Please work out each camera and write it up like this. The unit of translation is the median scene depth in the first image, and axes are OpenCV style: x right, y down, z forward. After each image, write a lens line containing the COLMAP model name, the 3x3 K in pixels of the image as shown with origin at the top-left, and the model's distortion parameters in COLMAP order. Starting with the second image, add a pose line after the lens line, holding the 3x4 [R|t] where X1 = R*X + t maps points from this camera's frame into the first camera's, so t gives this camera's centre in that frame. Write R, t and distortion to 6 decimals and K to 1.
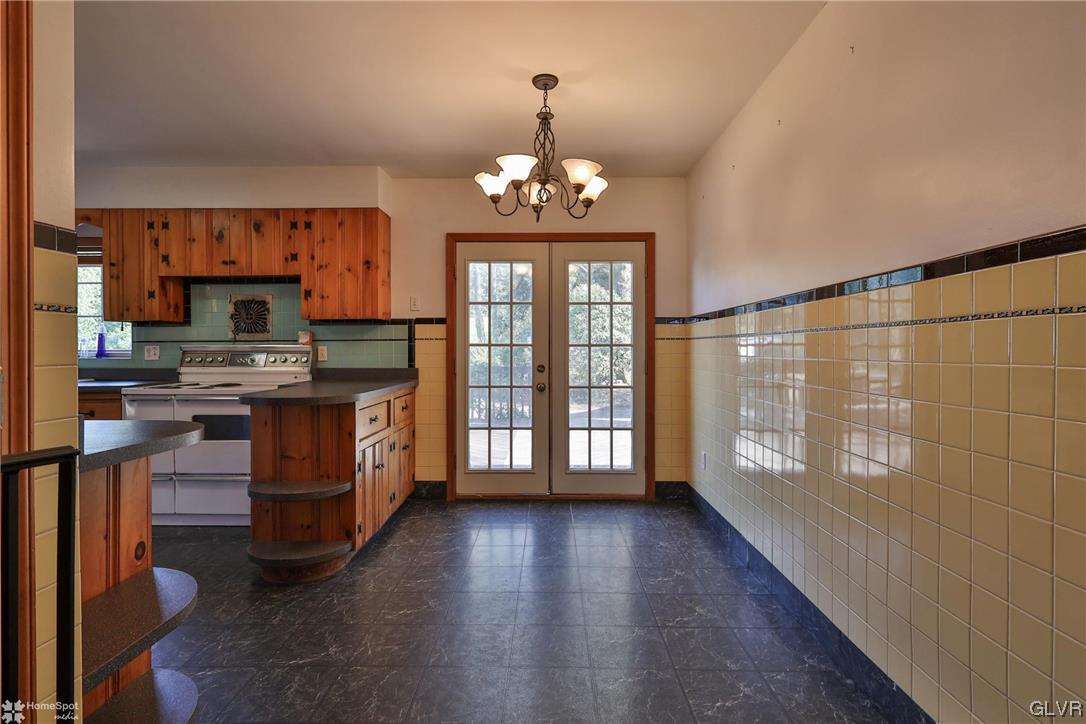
lens RADIAL K [[537.7, 0, 540.0], [0, 537.7, 353.8], [0, 0, 1]] dist [-0.000731, 0.001310]
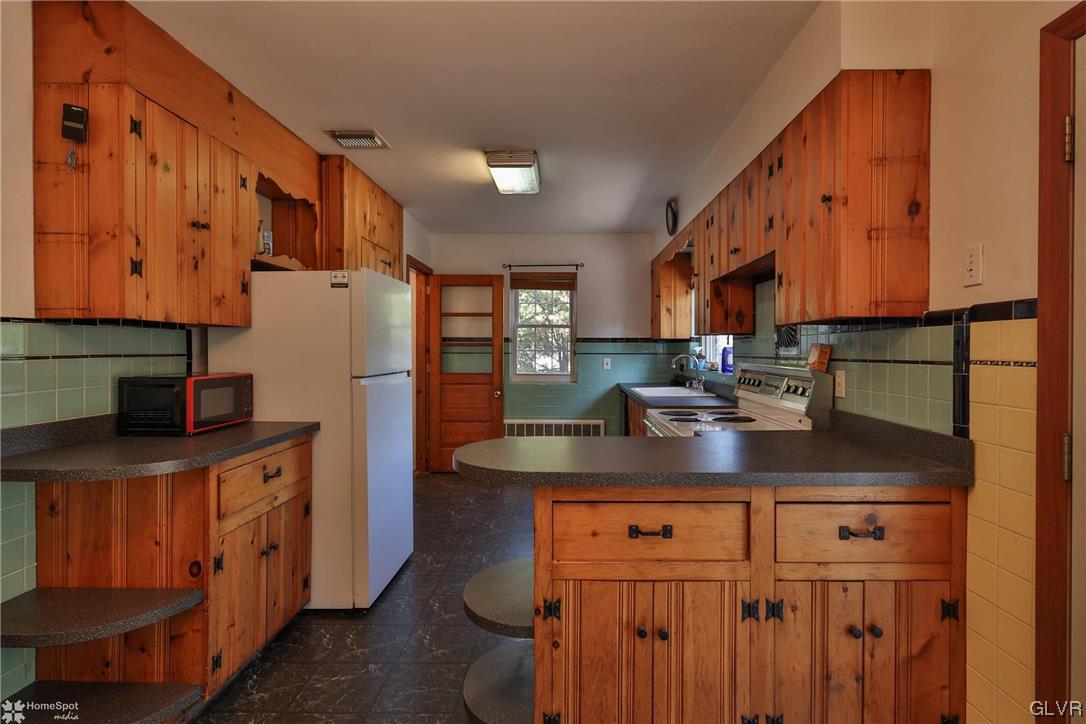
lens RADIAL K [[537.7, 0, 553.9], [0, 537.7, 352.8], [0, 0, 1]] dist [-0.000731, 0.001310]
pose [[-0.000783, 0.009342, -0.999956, 0.145608], [-0.002658, 0.999953, 0.009344, -0.036396], [0.999996, 0.002665, -0.000759, 0.710784]]
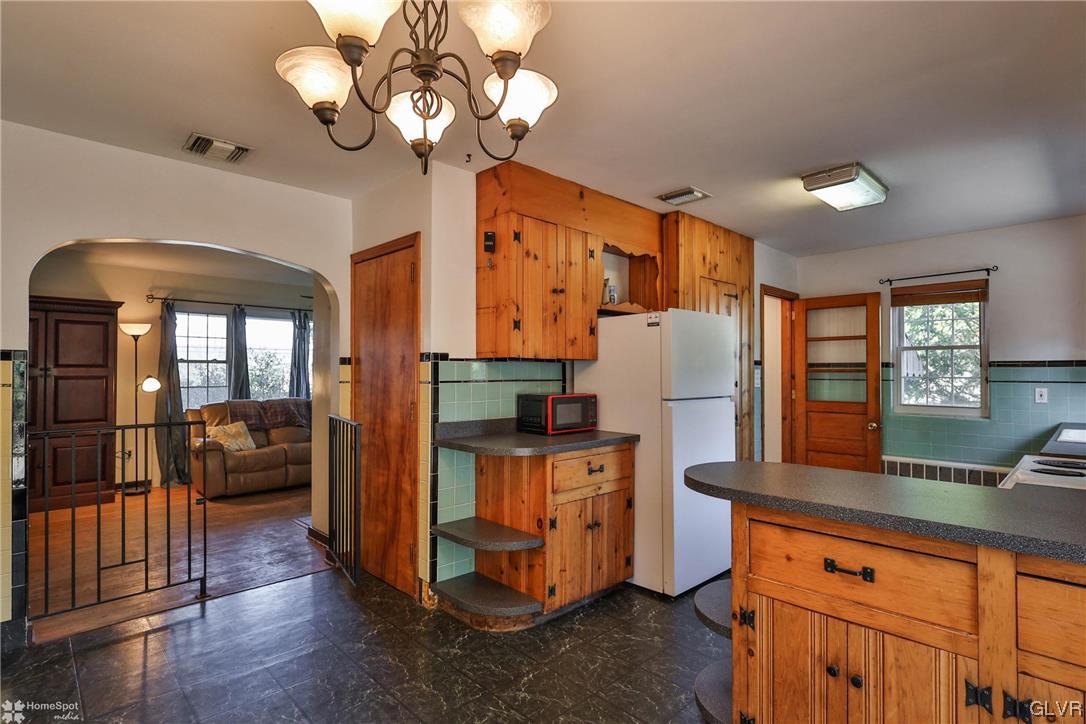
lens RADIAL K [[537.7, 0, 539.8], [0, 537.7, 366.8], [0, 0, 1]] dist [-0.000731, 0.001310]
pose [[-0.714871, -0.006653, -0.699225, 0.171263], [0.000060, 0.999954, -0.009576, -0.040503], [0.699257, -0.006888, -0.714837, 0.899847]]
